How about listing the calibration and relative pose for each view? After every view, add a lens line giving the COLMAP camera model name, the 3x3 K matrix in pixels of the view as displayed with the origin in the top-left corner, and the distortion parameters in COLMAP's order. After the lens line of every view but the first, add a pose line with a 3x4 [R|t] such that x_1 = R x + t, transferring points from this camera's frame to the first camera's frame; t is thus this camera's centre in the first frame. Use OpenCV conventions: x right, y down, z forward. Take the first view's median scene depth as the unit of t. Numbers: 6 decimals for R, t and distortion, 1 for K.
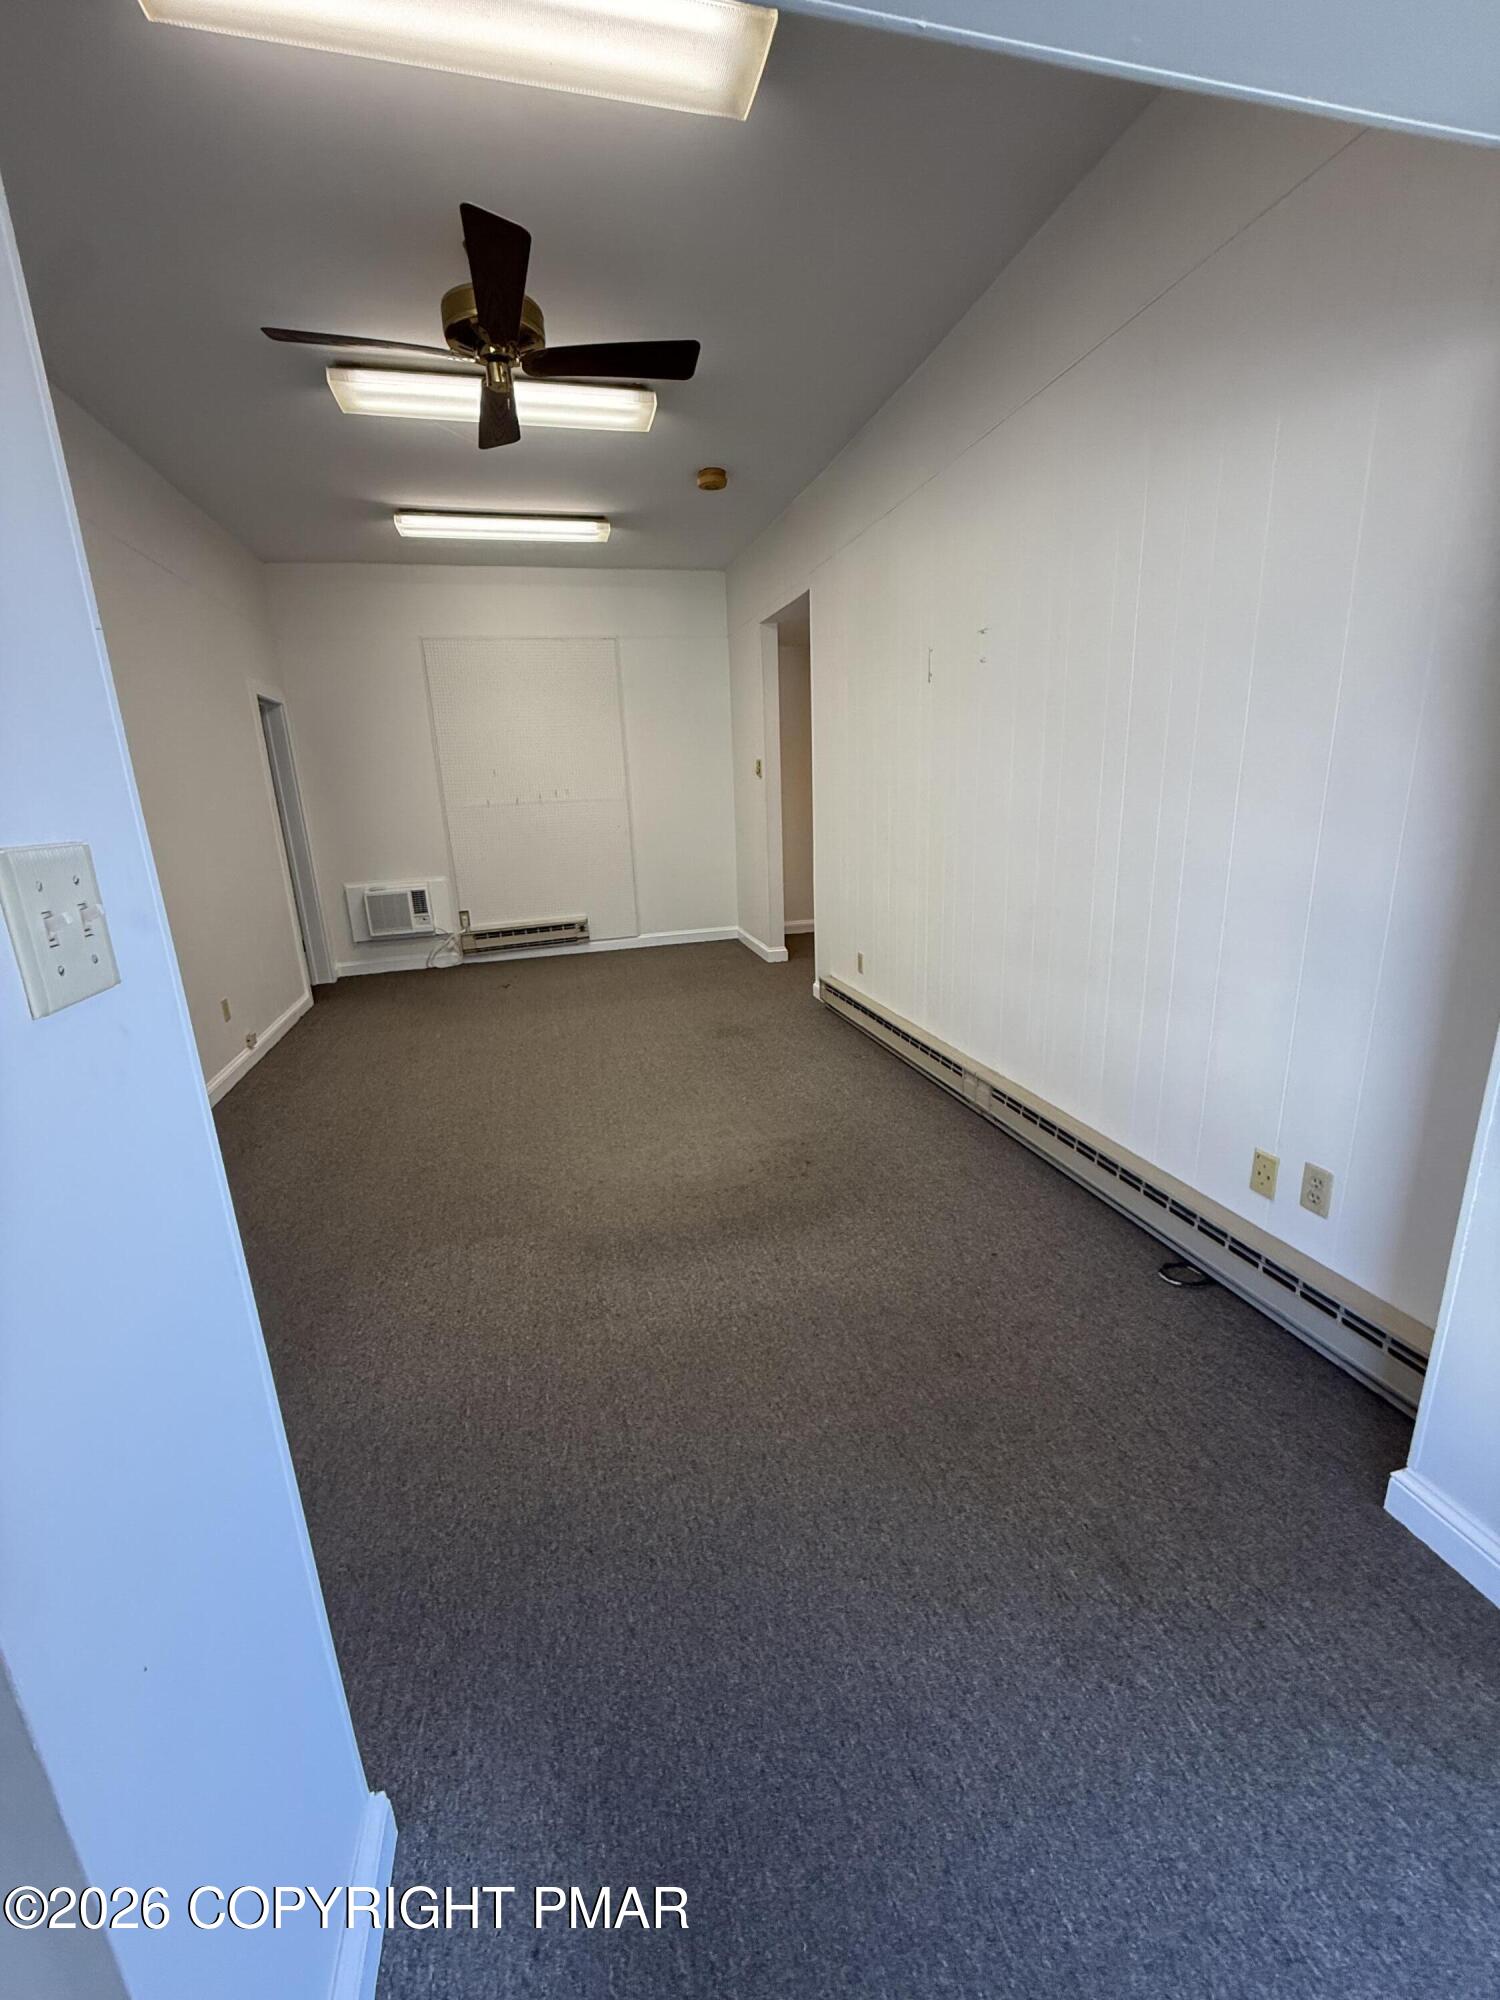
lens RADIAL K [[809.5, 0, 752.5], [0, 809.5, 997.0], [0, 0, 1]] dist [-0.000106, 0.001233]
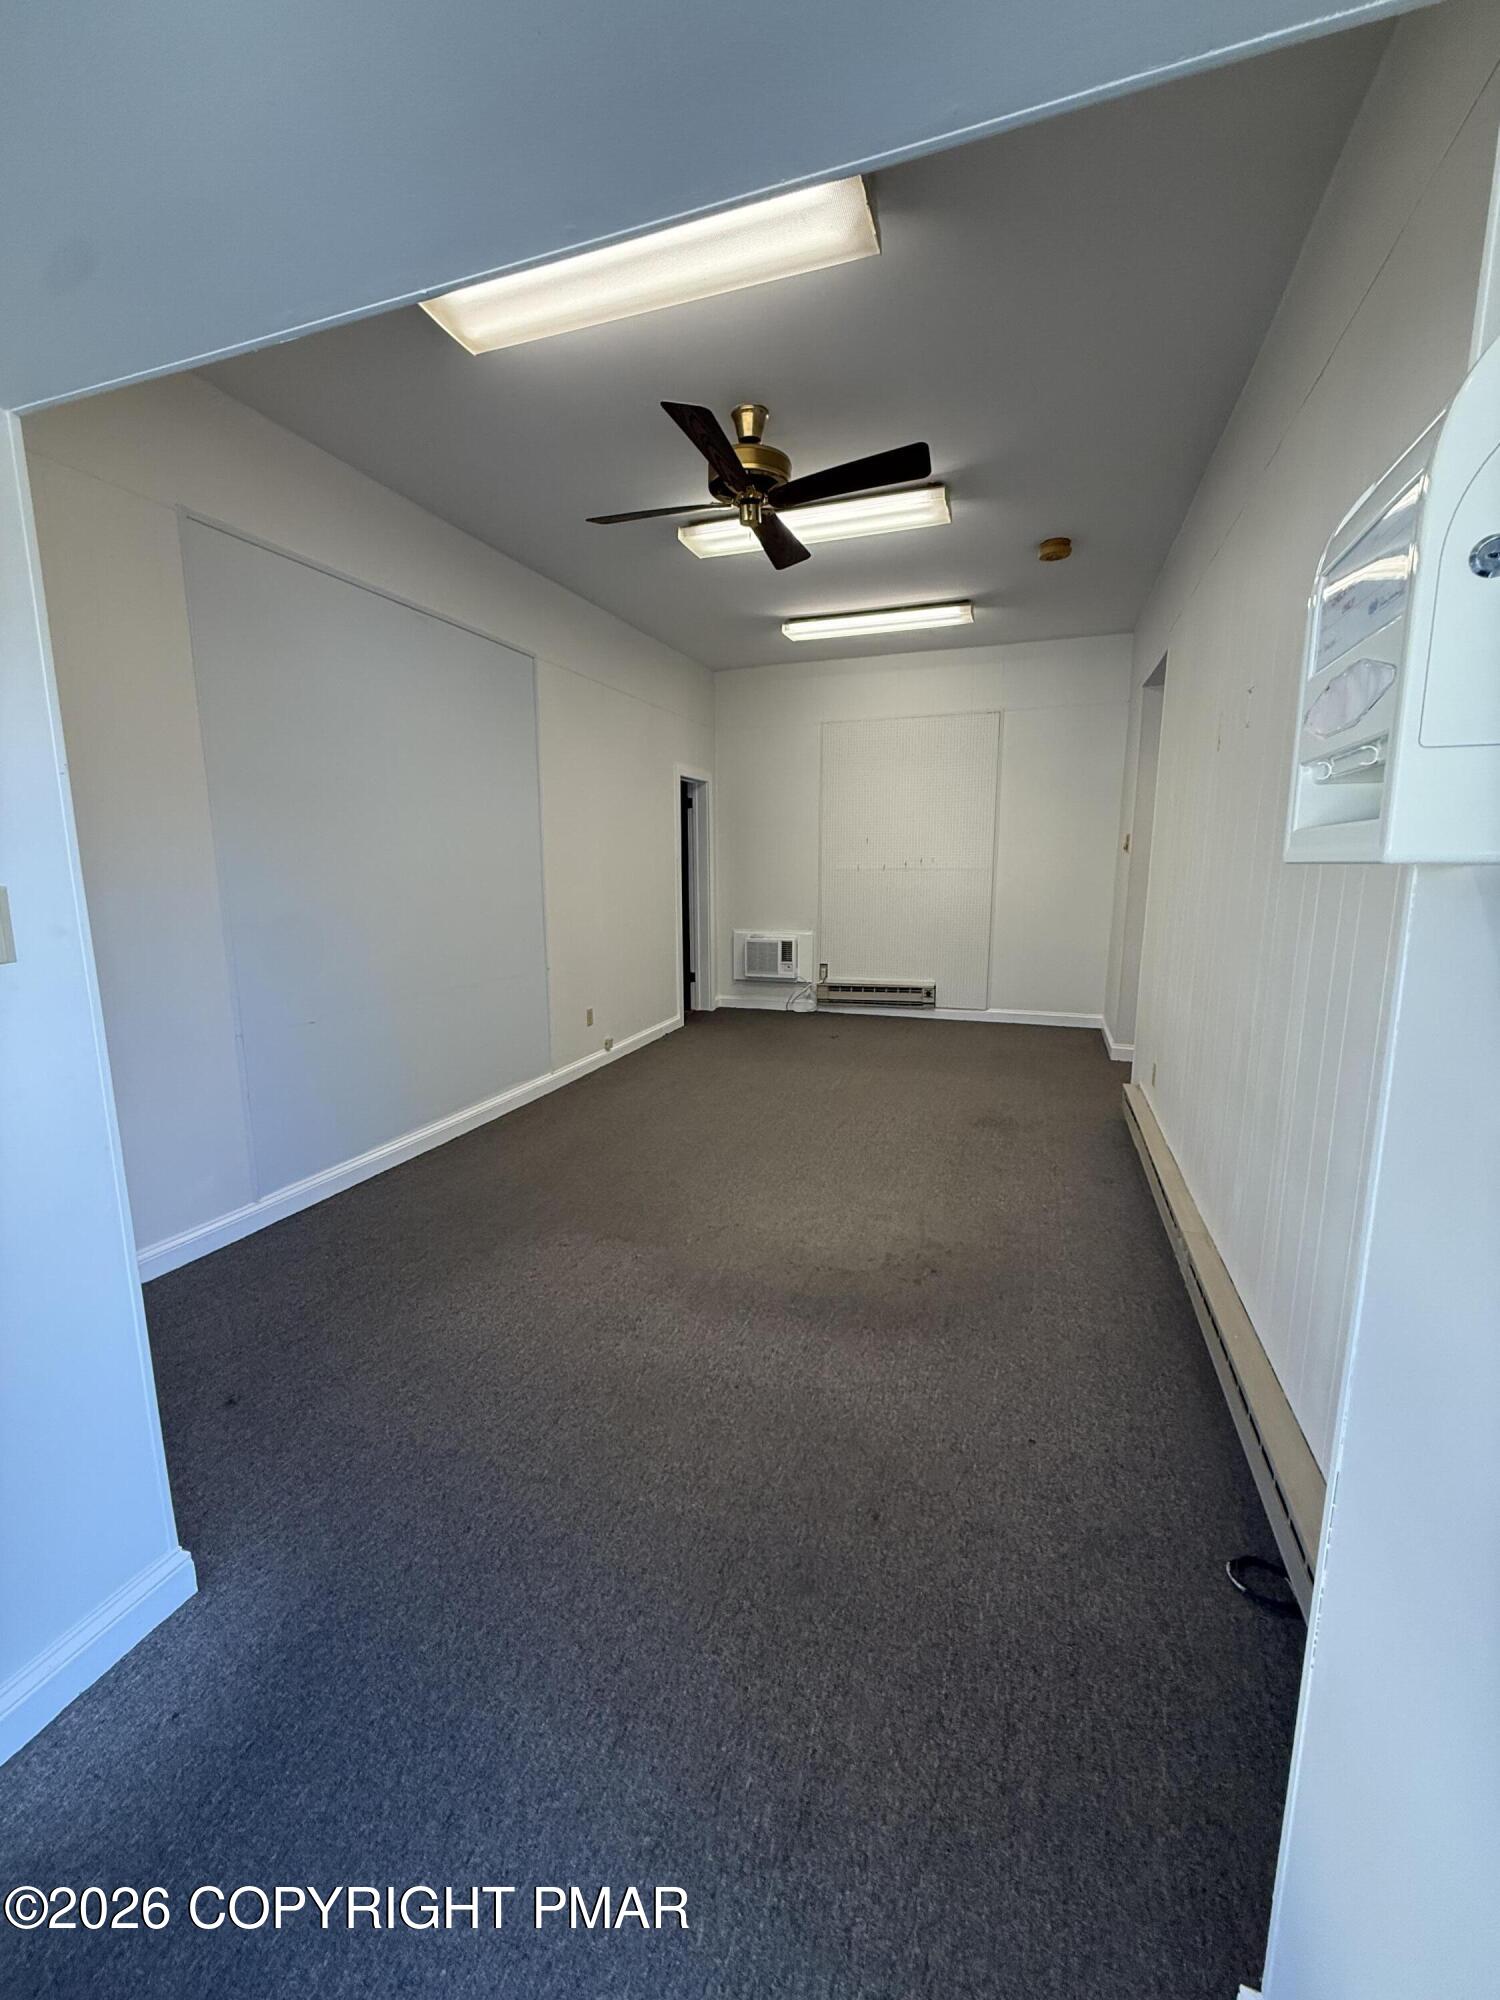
lens RADIAL K [[809.5, 0, 745.4], [0, 809.5, 996.8], [0, 0, 1]] dist [-0.000106, 0.001233]
pose [[0.816904, 0.135143, -0.560718, 0.270505], [-0.176675, 0.984061, -0.020221, -0.033395], [0.549048, 0.115584, 0.827760, 0.065672]]
